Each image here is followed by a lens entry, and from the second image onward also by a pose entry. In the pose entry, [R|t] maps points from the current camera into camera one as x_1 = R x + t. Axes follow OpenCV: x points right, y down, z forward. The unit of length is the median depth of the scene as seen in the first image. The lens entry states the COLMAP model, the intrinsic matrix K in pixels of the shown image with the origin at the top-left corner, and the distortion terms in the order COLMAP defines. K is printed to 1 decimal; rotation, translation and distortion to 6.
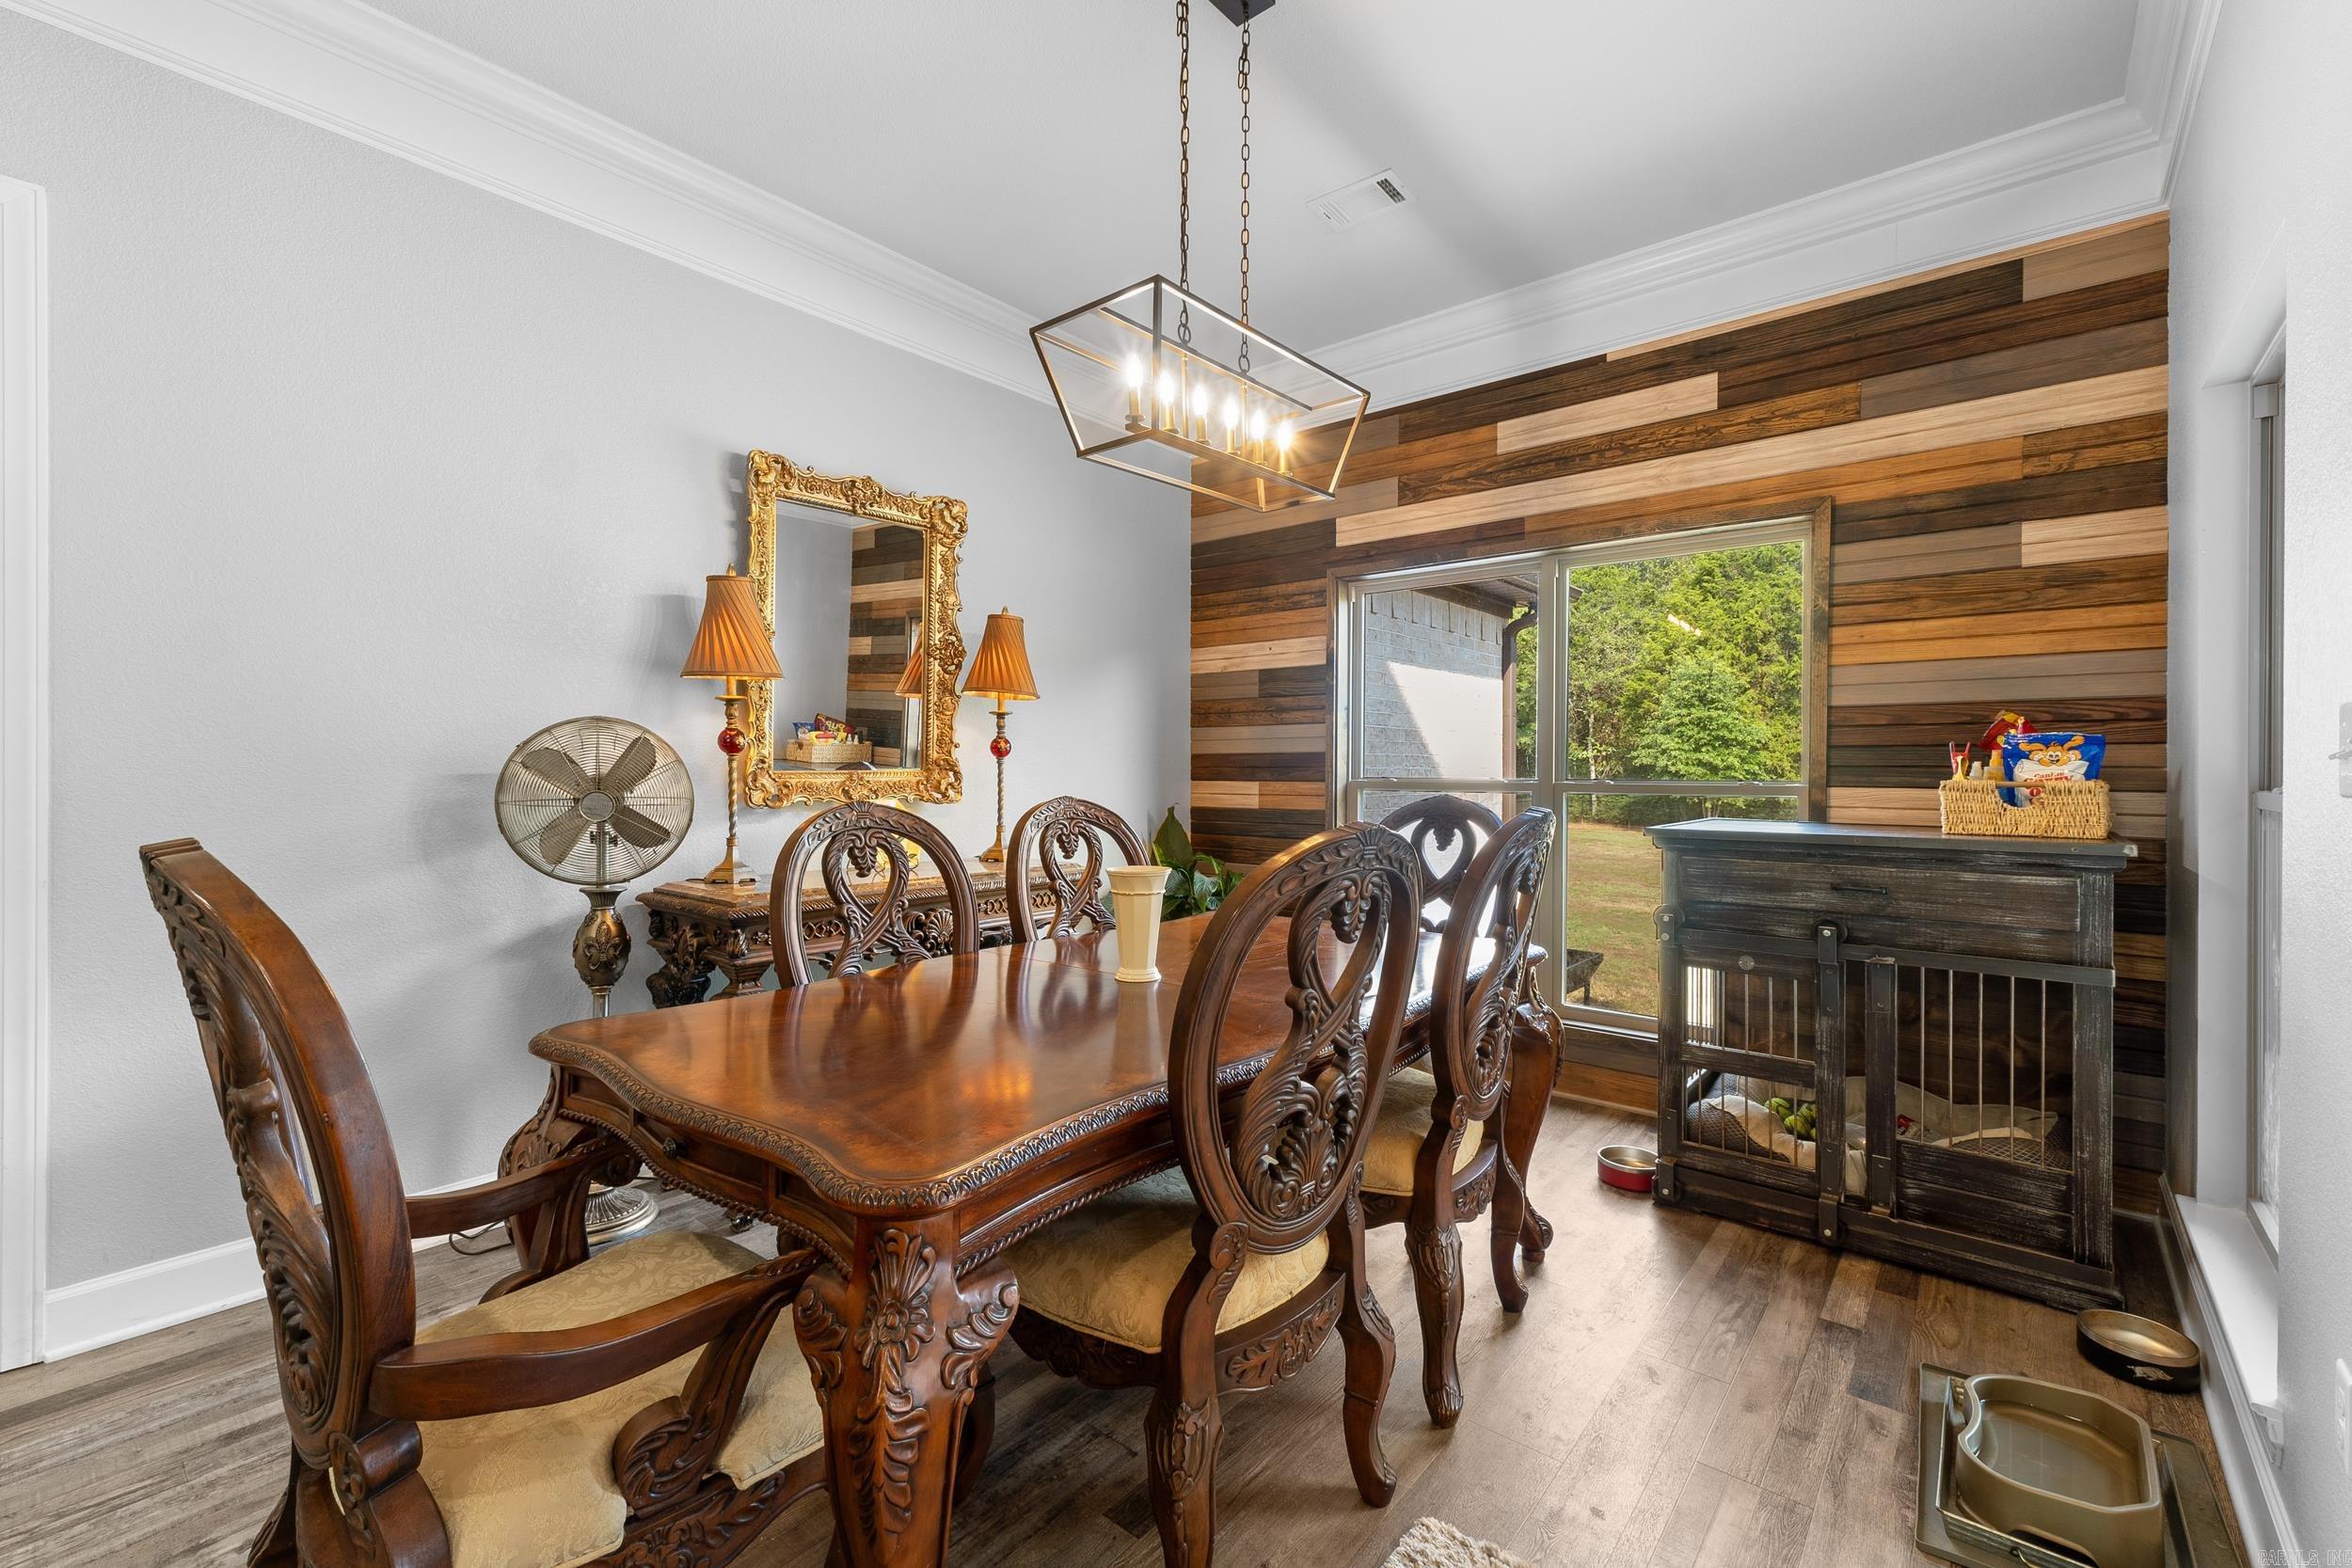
lens RADIAL K [[991.8, 0, 1198.1], [0, 991.8, 771.5], [0, 0, 1]] dist [0.001347, -0.001077]
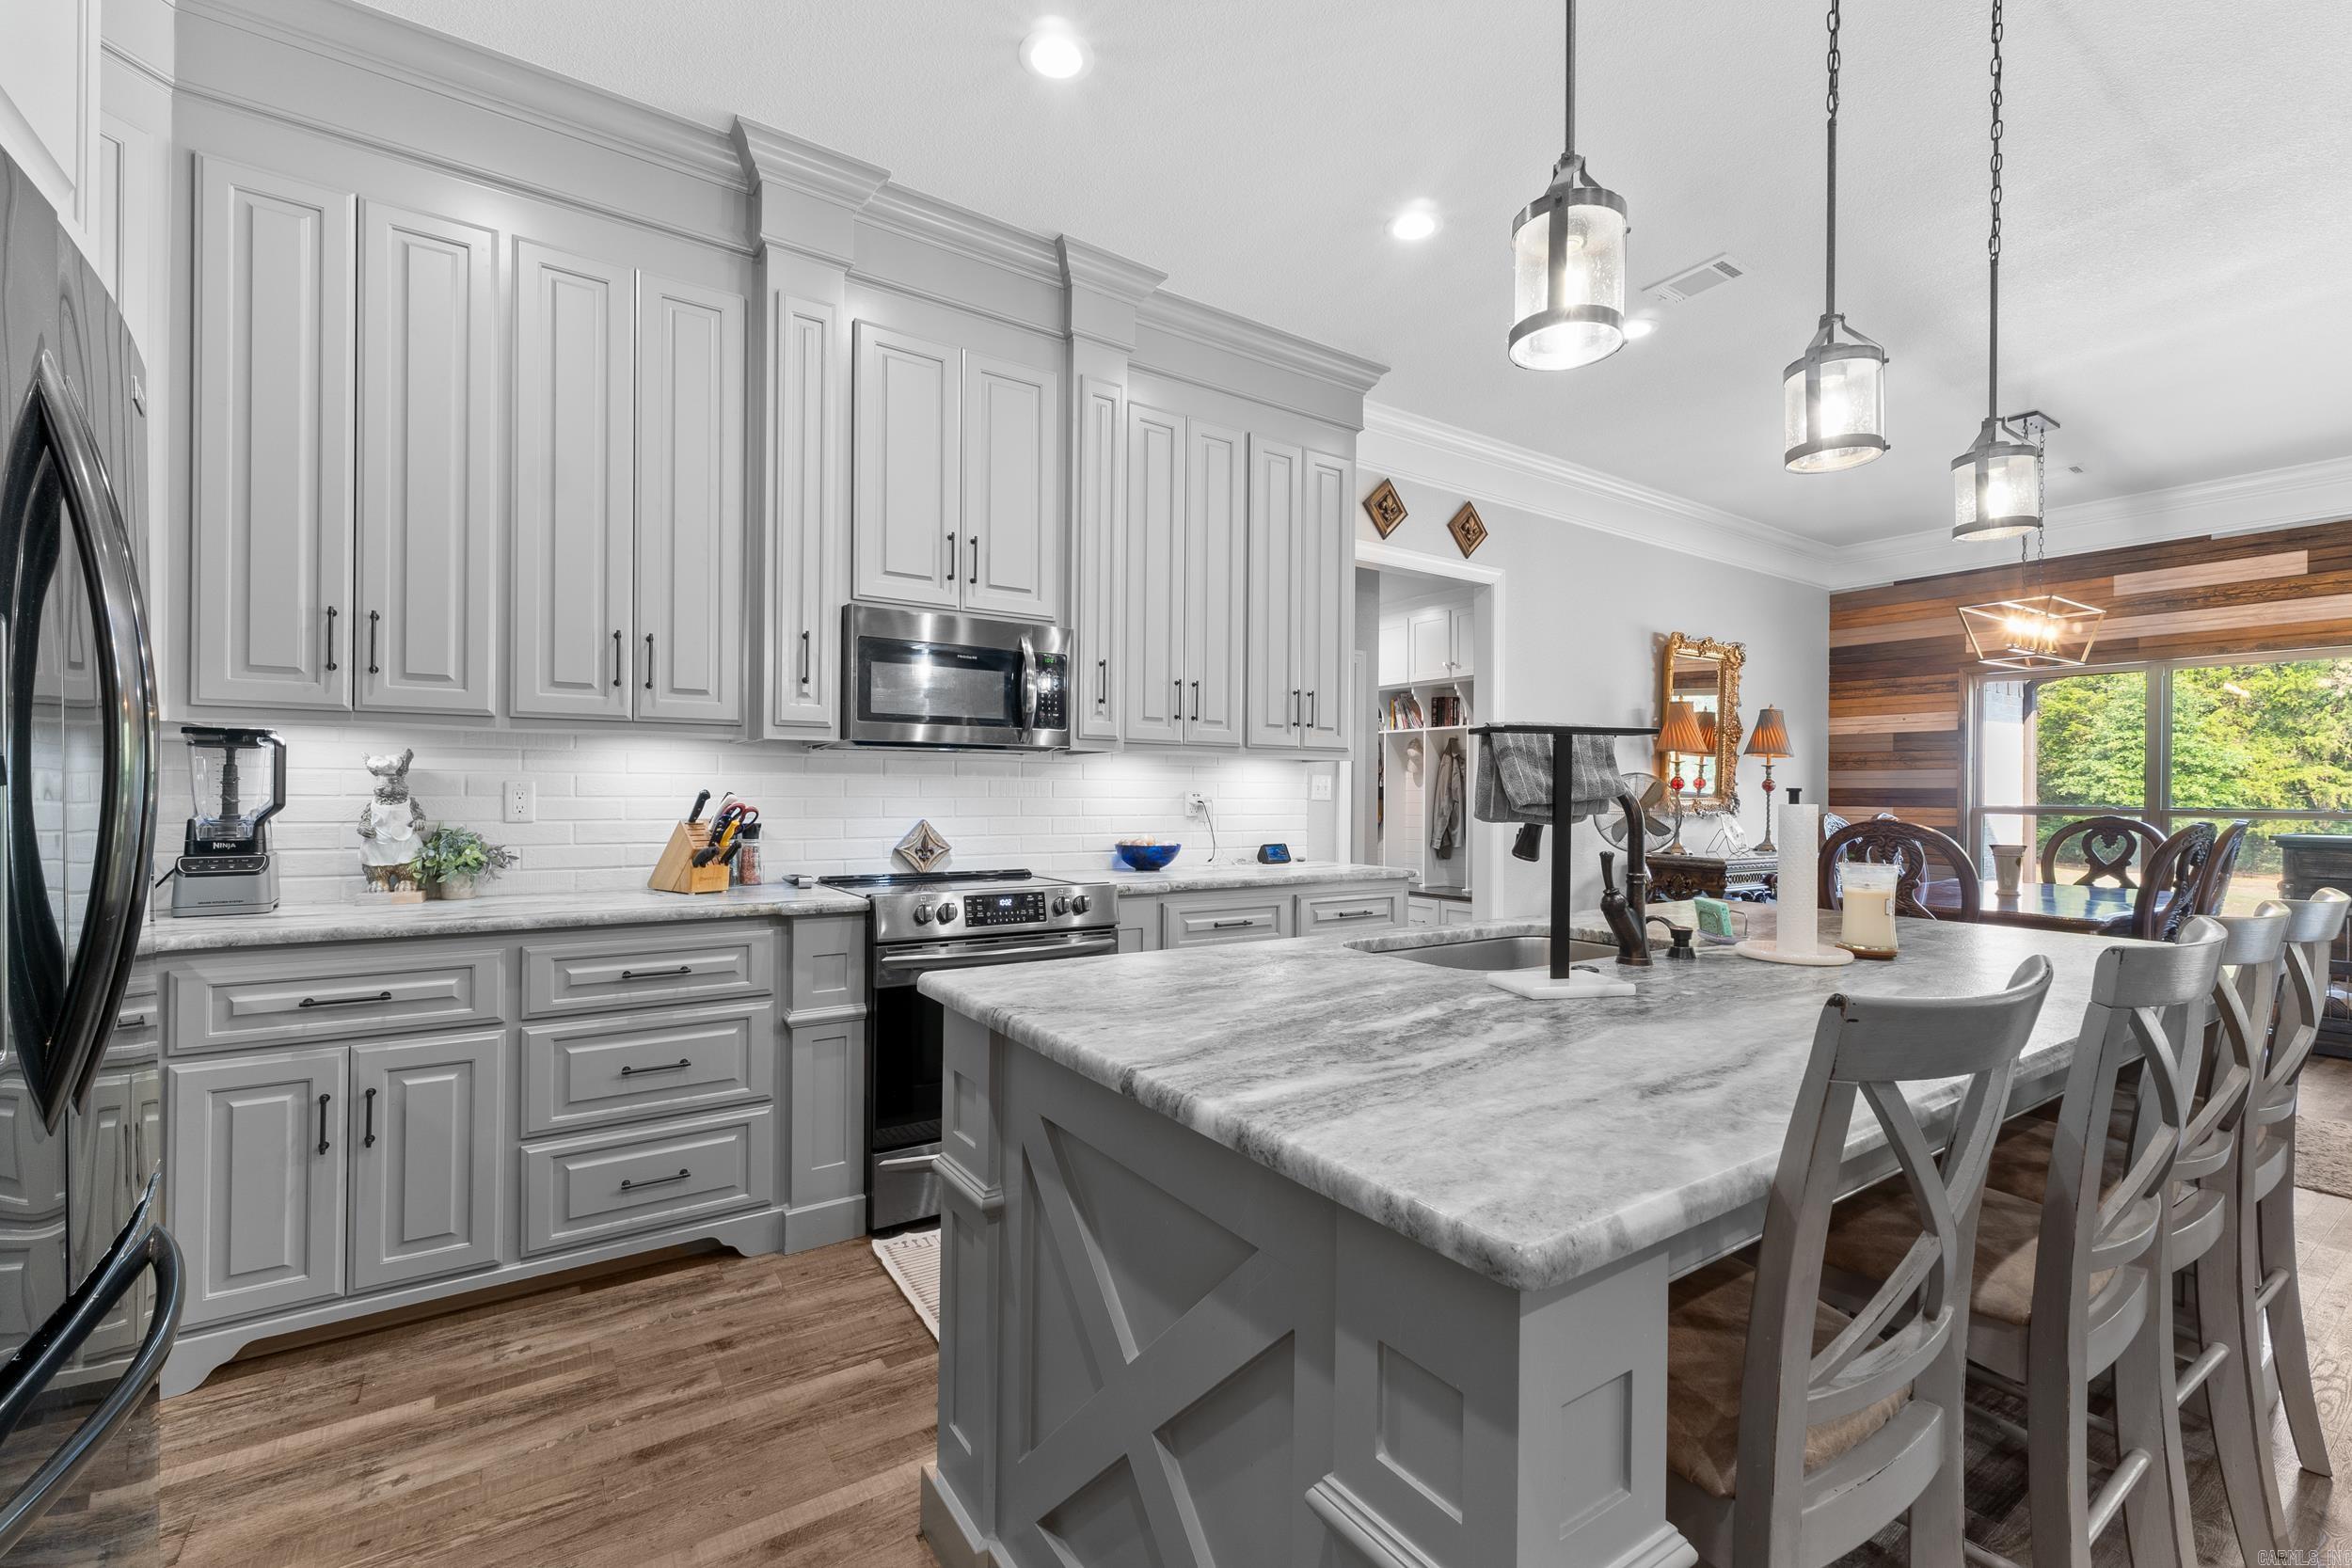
lens RADIAL K [[991.8, 0, 1176.9], [0, 991.8, 794.1], [0, 0, 1]] dist [0.001347, -0.001077]
pose [[0.957693, 0.005501, -0.287739, -0.567366], [-0.006264, 0.999979, -0.001732, -0.000223], [0.287724, 0.003461, 0.957707, -0.784021]]
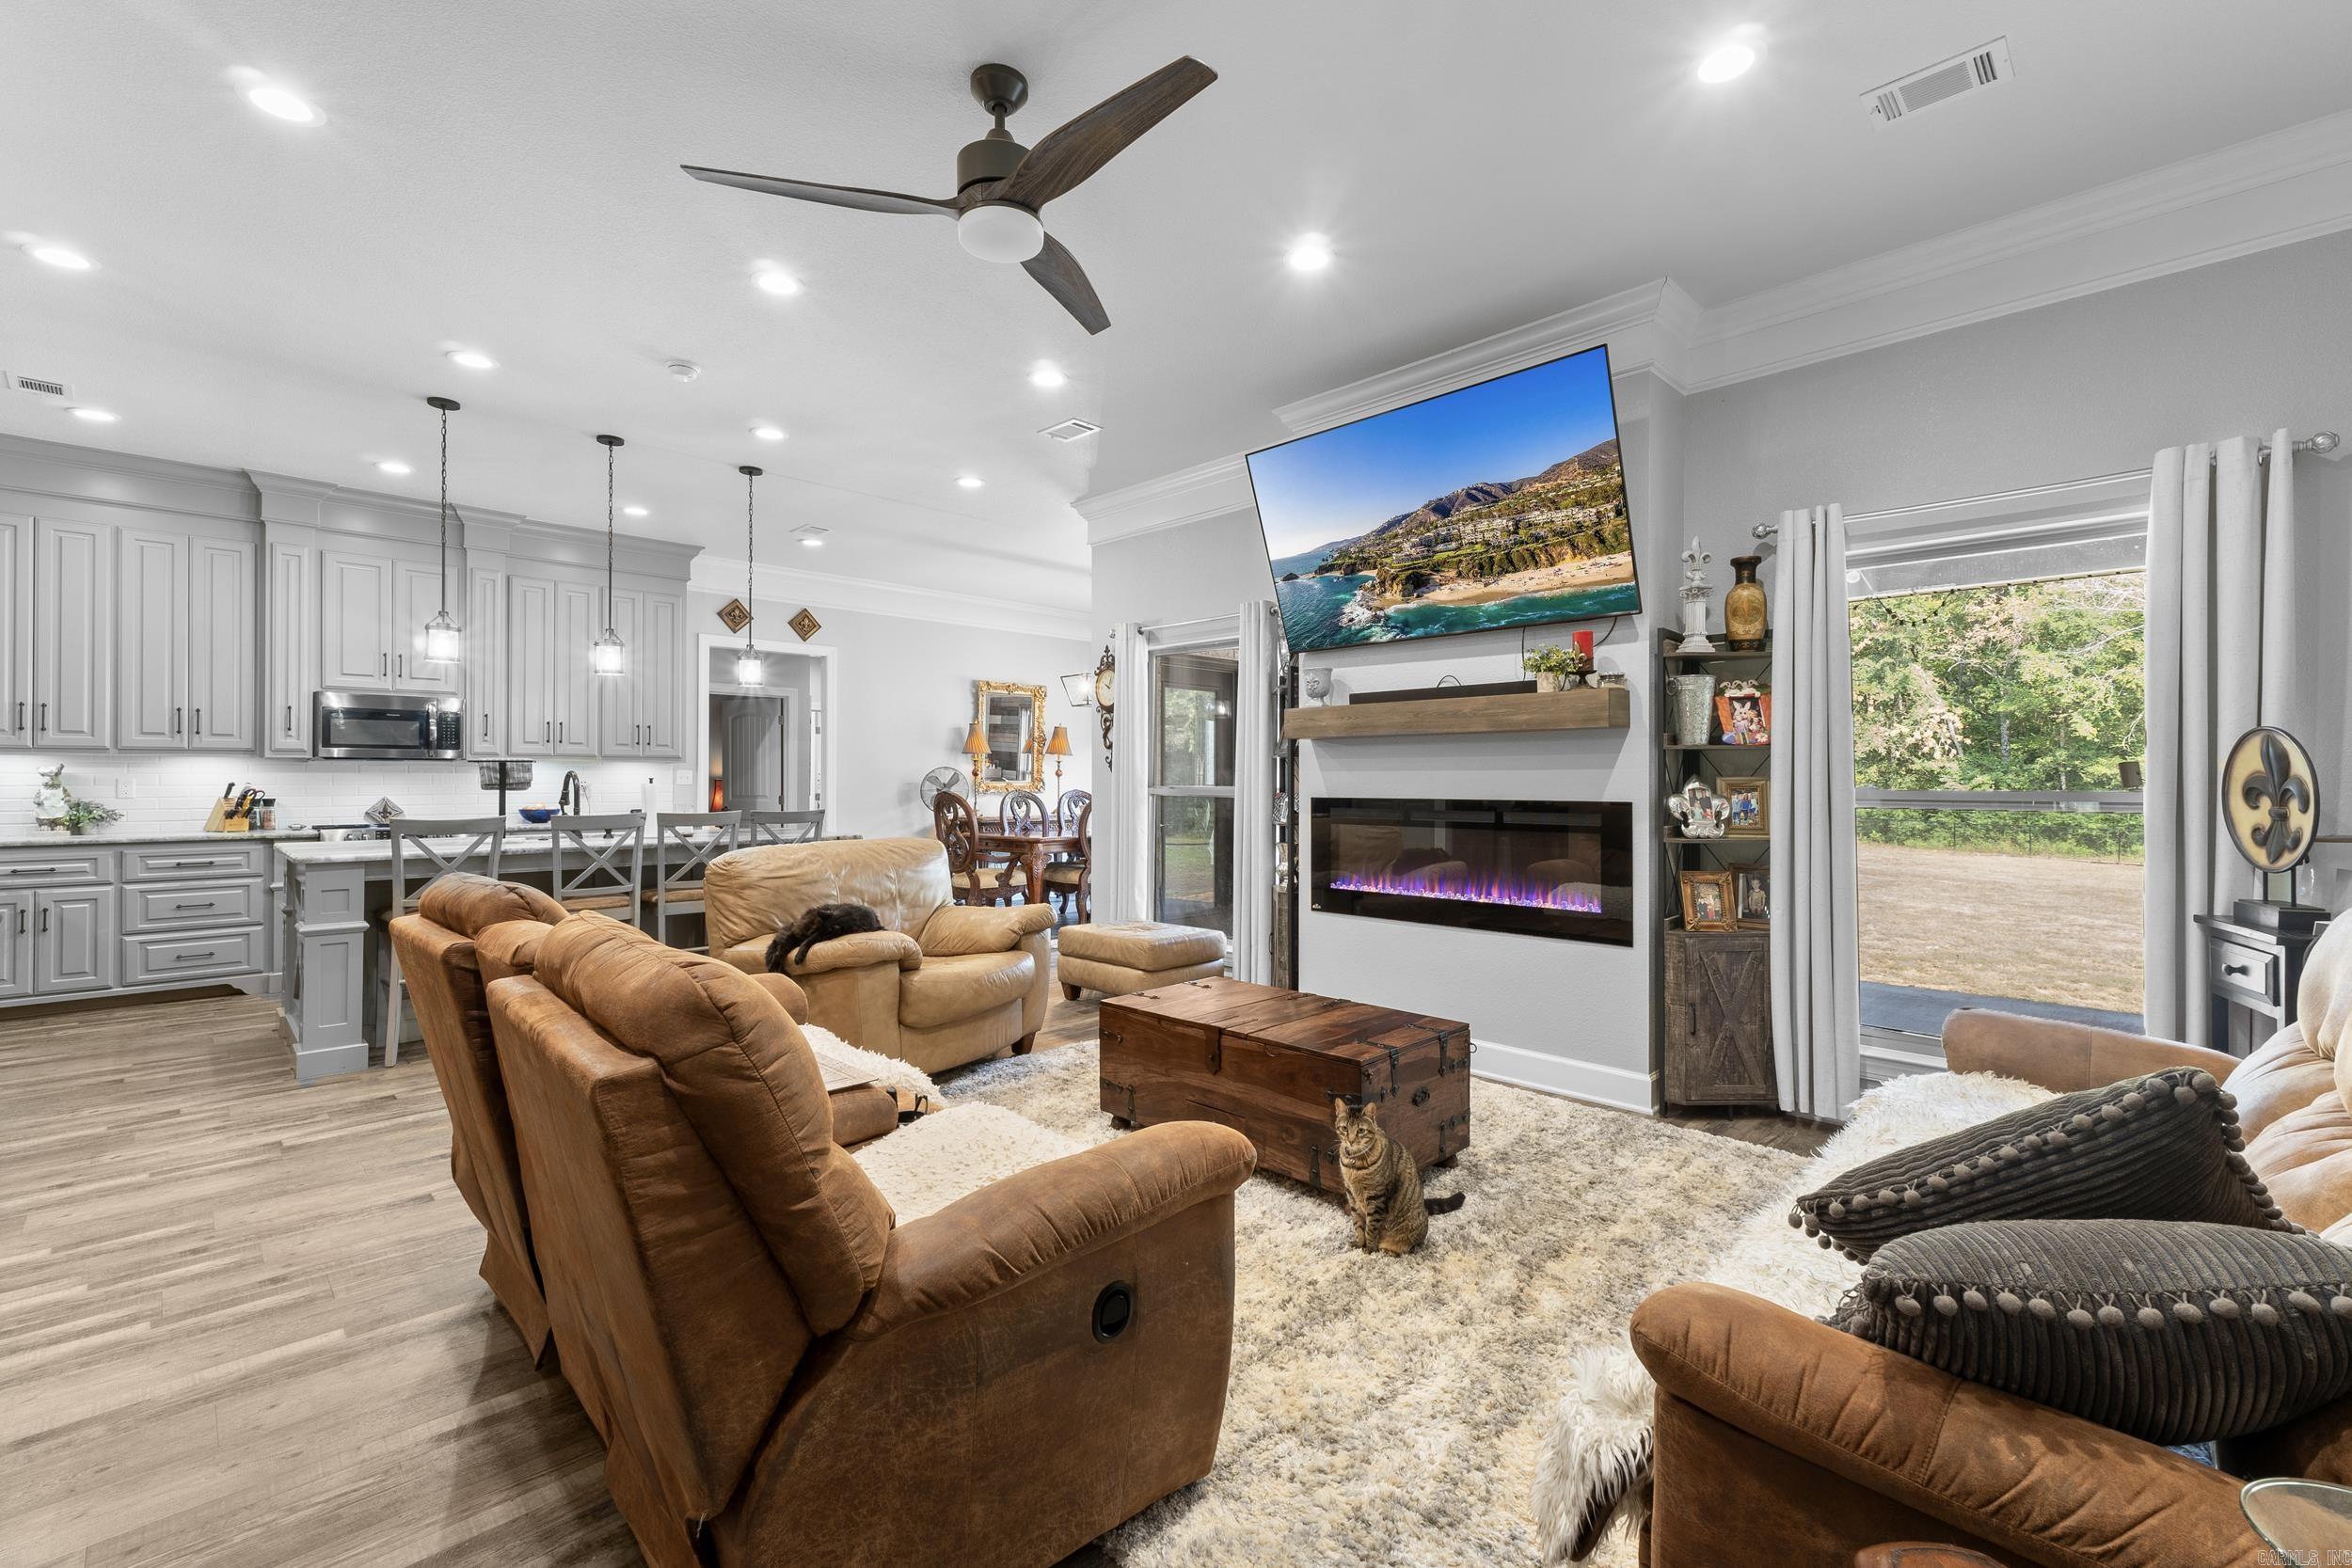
lens RADIAL K [[991.8, 0, 1184.0], [0, 991.8, 779.2], [0, 0, 1]] dist [0.001347, -0.001077]
pose [[0.995713, -0.000657, -0.092491, 0.341249], [0.000474, 0.999998, -0.001999, -0.002423], [0.092492, 0.001946, 0.995712, -1.458165]]
